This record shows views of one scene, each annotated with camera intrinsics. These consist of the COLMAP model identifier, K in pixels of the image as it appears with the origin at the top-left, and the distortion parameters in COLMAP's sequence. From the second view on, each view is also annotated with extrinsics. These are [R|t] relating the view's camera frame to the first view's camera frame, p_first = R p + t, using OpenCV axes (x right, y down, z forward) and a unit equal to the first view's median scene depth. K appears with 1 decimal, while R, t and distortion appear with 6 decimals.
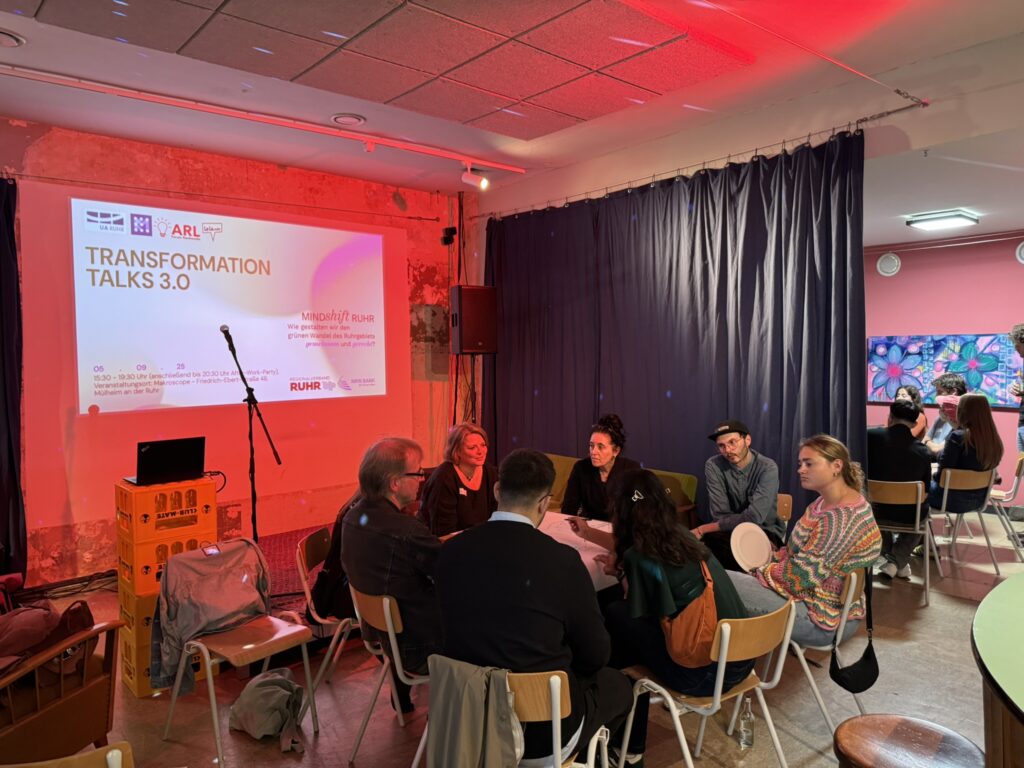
lens RADIAL K [[738.8, 0, 512.0], [0, 738.8, 384.0], [0, 0, 1]] dist [0.009604, -0.026191]
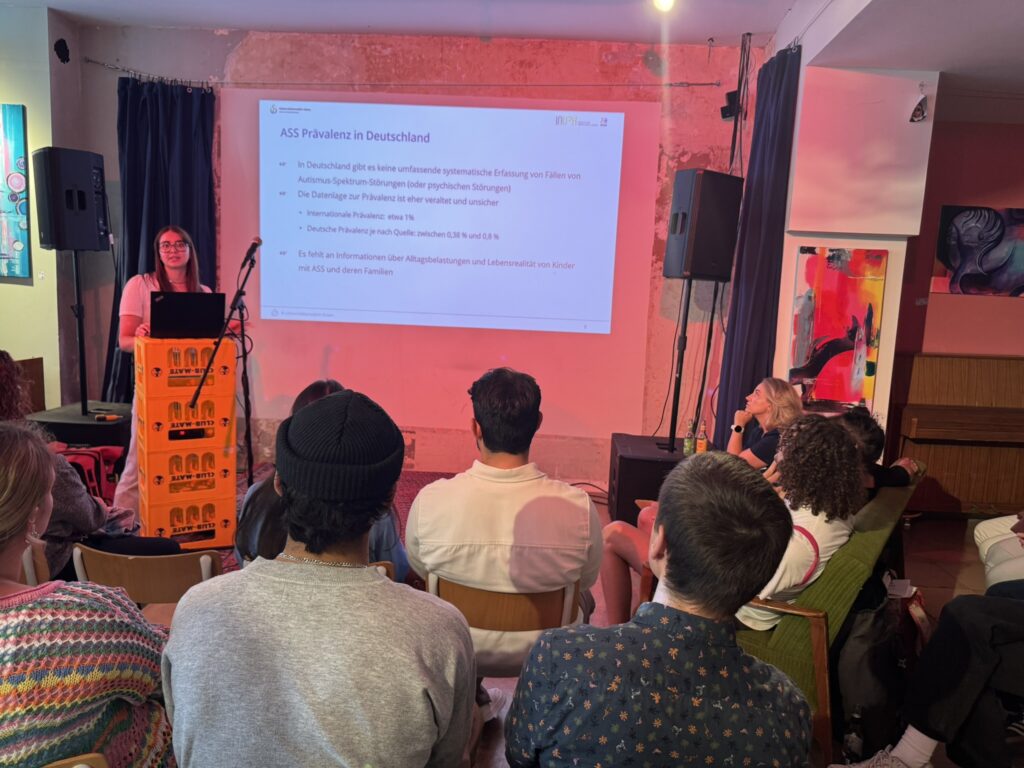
lens RADIAL K [[738.8, 0, 512.0], [0, 738.8, 384.0], [0, 0, 1]] dist [0.009604, -0.026191]
pose [[0.701876, 0.133424, -0.699691, 0.374214], [-0.080047, 0.990852, 0.108649, -0.004498], [0.707787, -0.020249, 0.706136, 0.476972]]
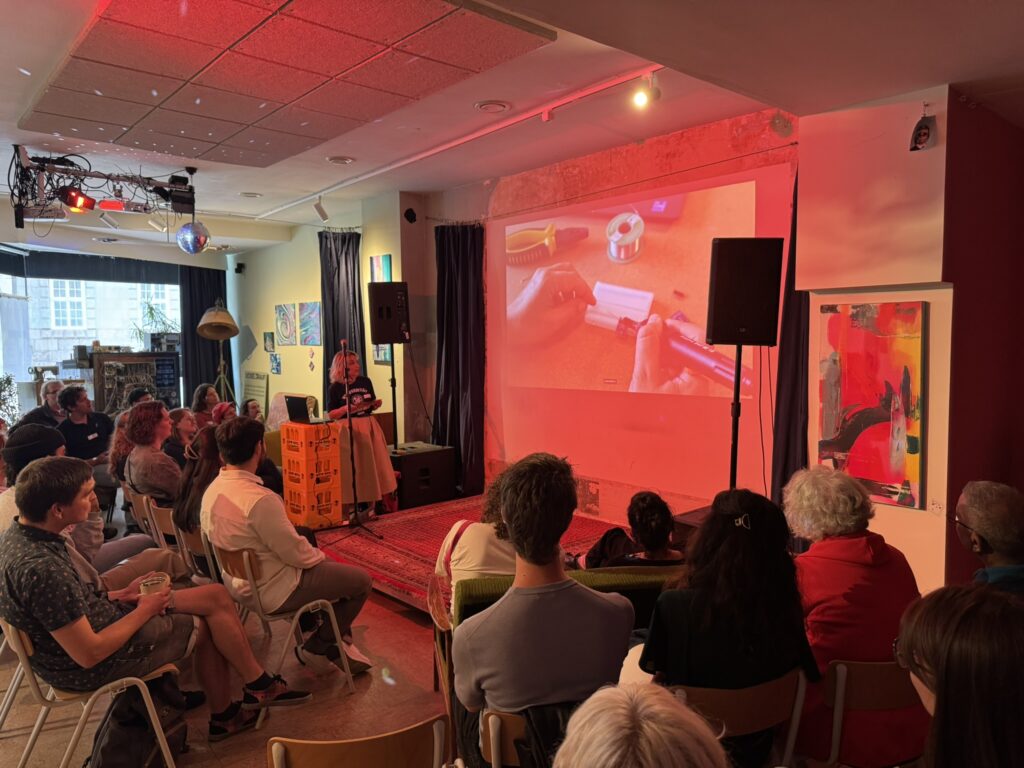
lens RADIAL K [[726.9, 0, 512.0], [0, 726.9, 384.0], [0, 0, 1]] dist [0.081345, -0.146656]
pose [[0.008167, 0.070654, -0.997467, 0.710491], [-0.028642, 0.997108, 0.070394, -0.052041], [0.999556, 0.027995, 0.010167, 0.924718]]
